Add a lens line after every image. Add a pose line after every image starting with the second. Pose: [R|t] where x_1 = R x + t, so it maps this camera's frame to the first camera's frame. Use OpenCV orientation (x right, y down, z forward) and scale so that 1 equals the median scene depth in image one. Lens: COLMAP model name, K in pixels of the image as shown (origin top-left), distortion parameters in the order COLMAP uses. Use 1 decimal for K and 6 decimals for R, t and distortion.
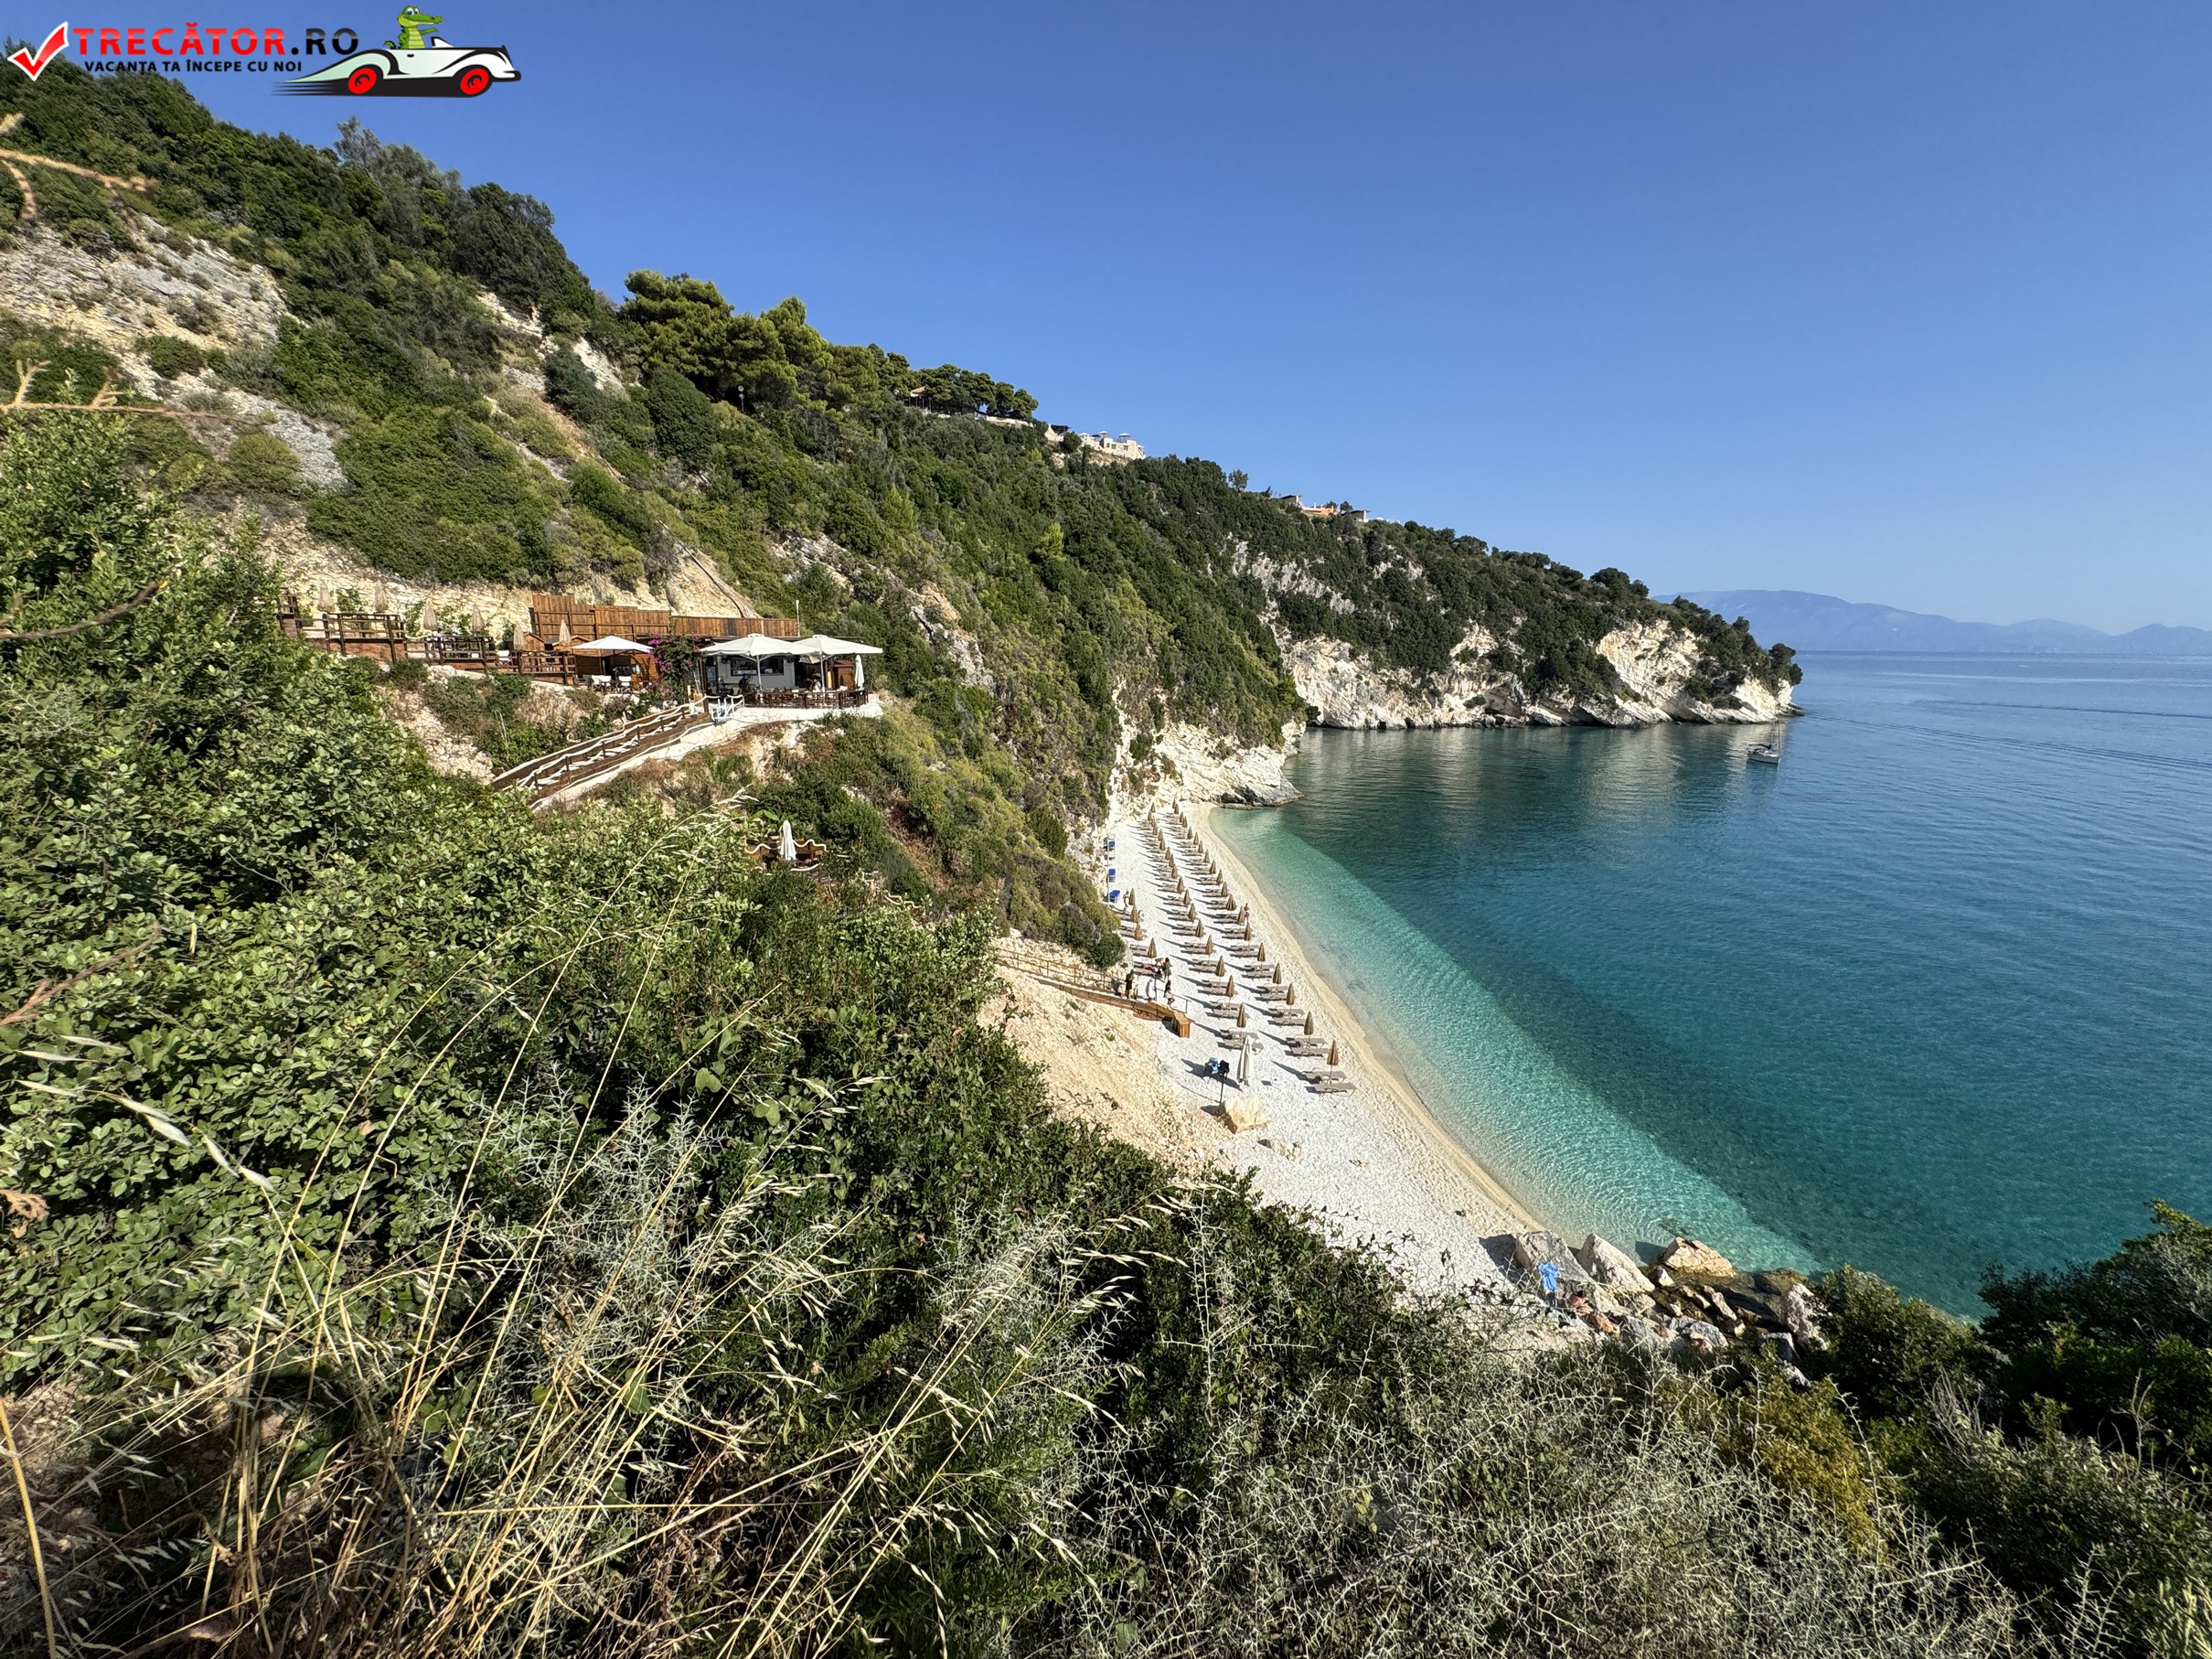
lens RADIAL K [[895.9, 0, 1100.1], [0, 895.9, 825.2], [0, 0, 1]] dist [-0.003214, 0.000647]
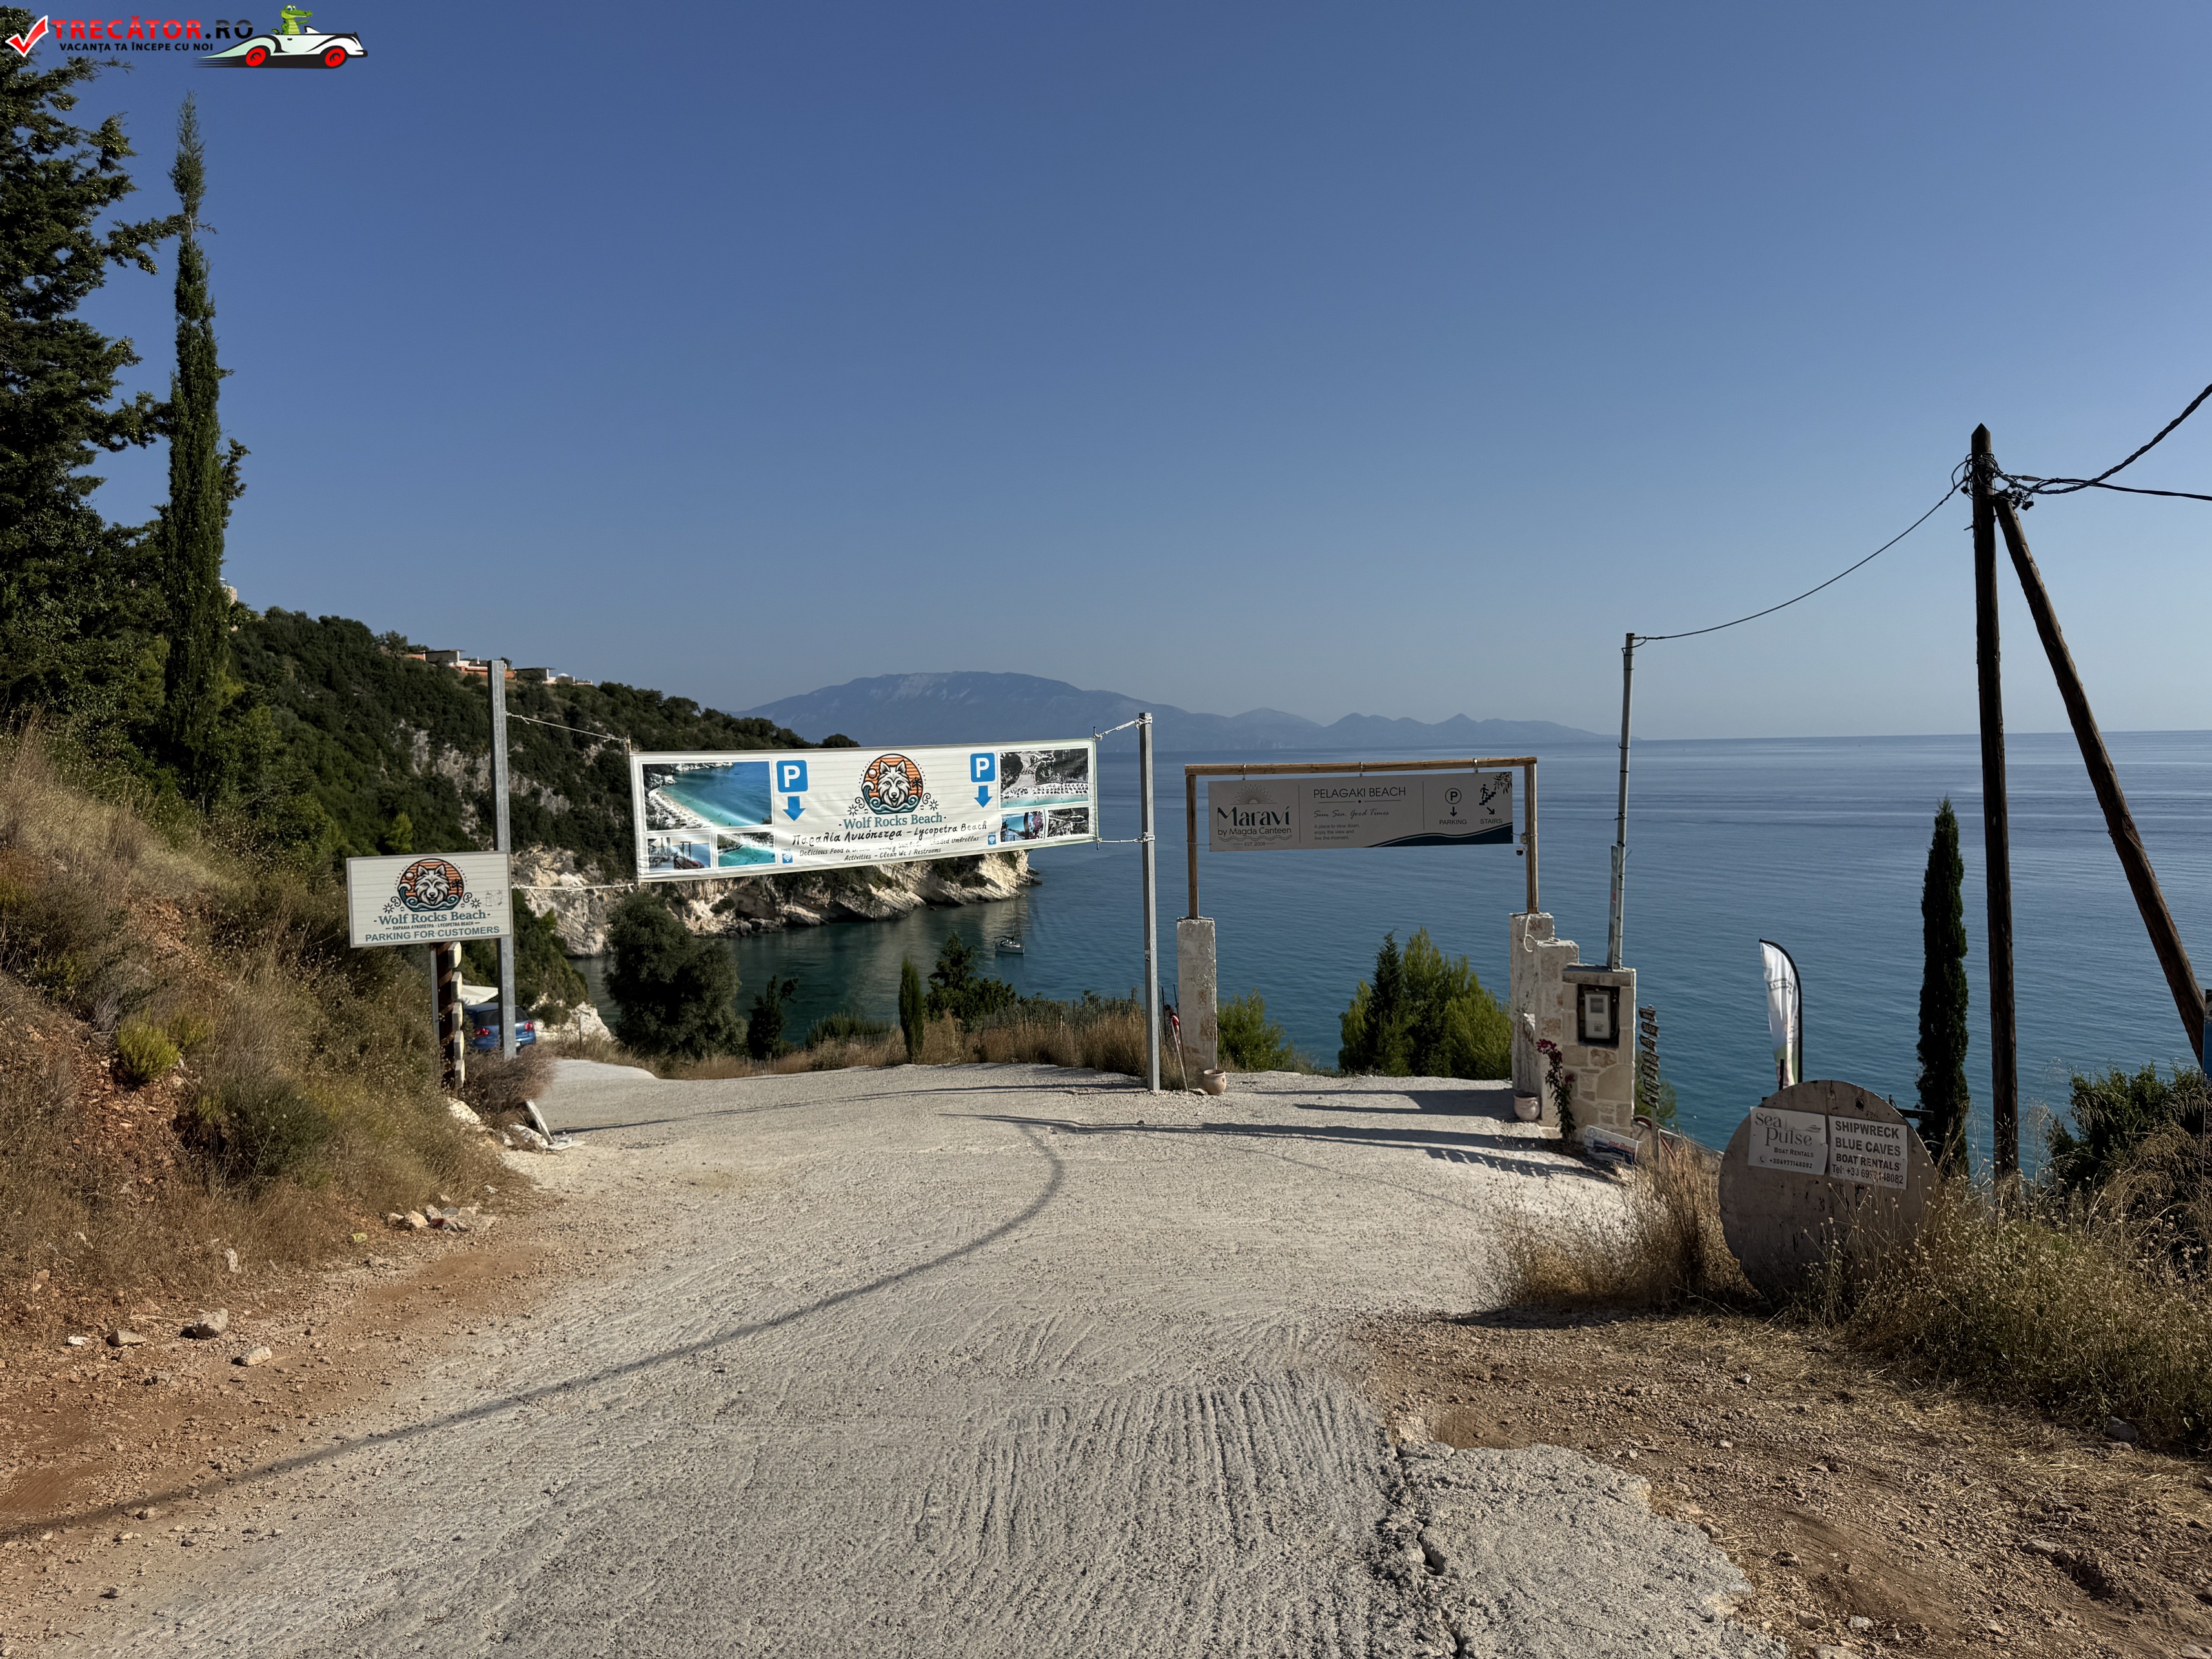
lens RADIAL K [[1577.2, 0, 1122.1], [0, 1577.2, 805.3], [0, 0, 1]] dist [0.084852, -0.115257]
pose [[0.759529, -0.049086, 0.648618, -0.268150], [0.156661, 0.981601, -0.109164, -0.010913], [-0.631326, 0.184526, 0.753245, -0.386262]]
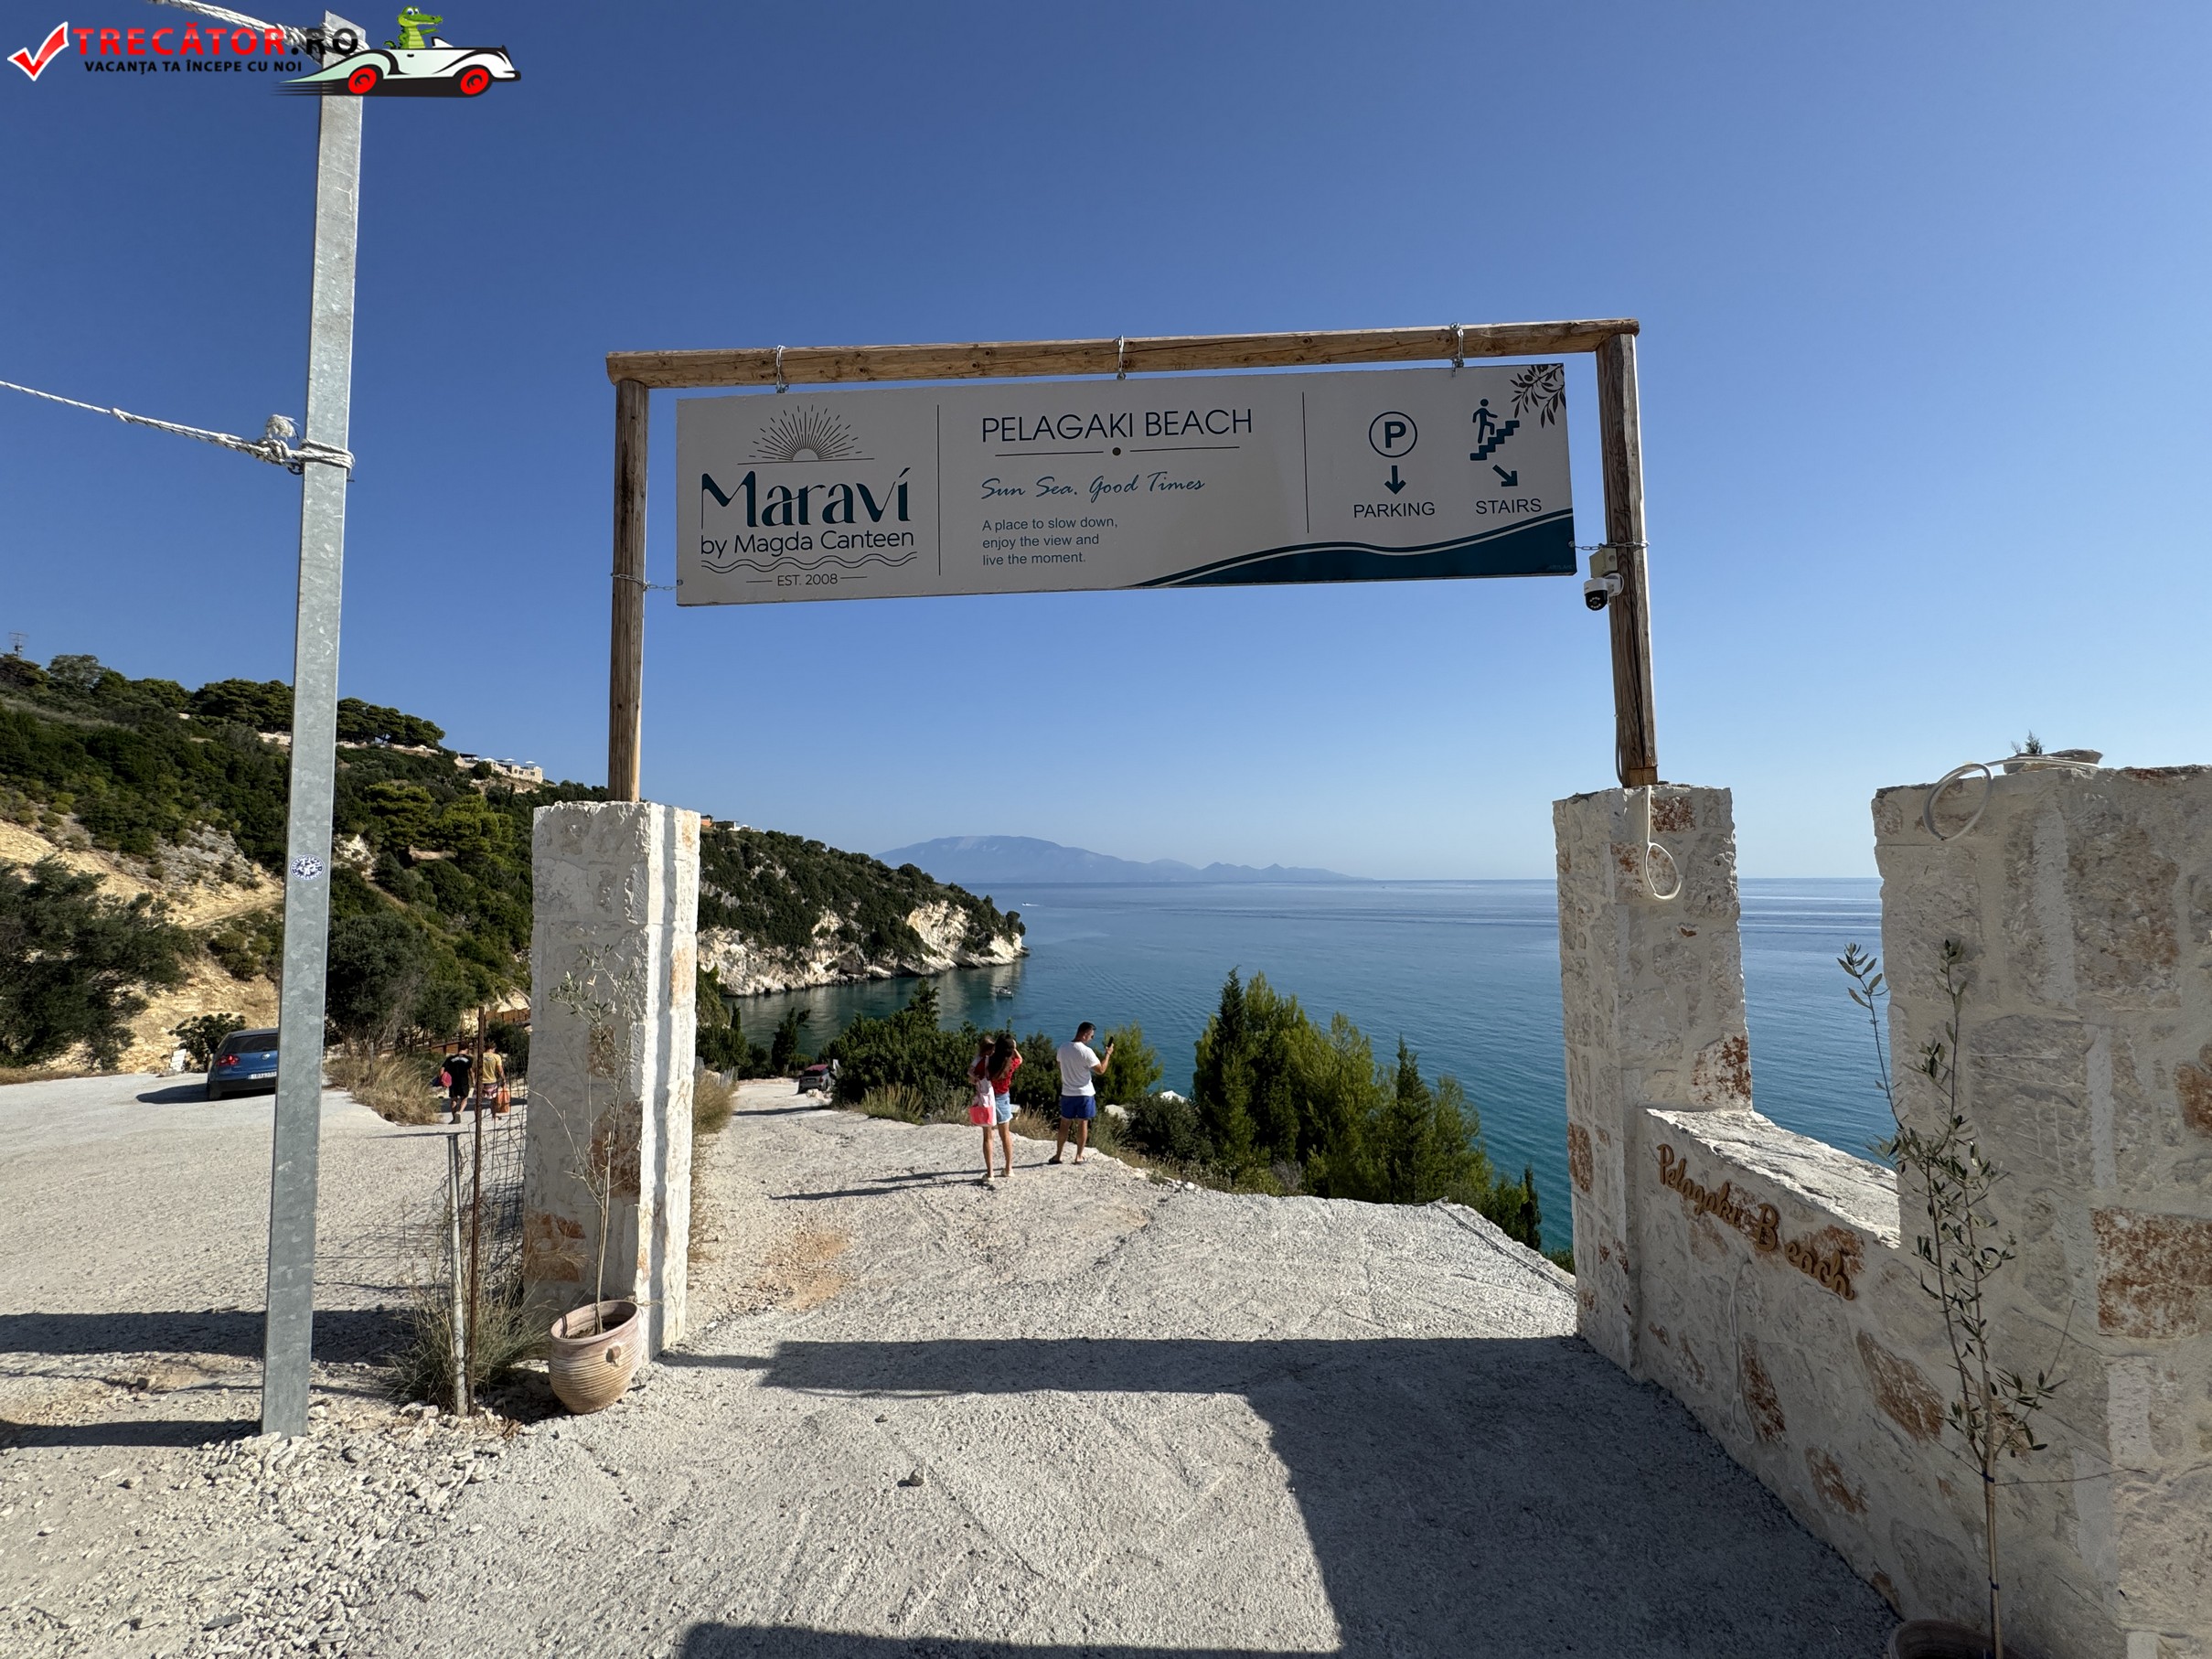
lens RADIAL K [[895.9, 0, 1117.8], [0, 895.9, 812.1], [0, 0, 1]] dist [-0.003214, 0.000647]
pose [[0.735776, 0.035908, 0.676273, -0.204327], [0.149024, 0.965531, -0.213404, -0.008356], [-0.660625, 0.257799, 0.705063, -0.331703]]
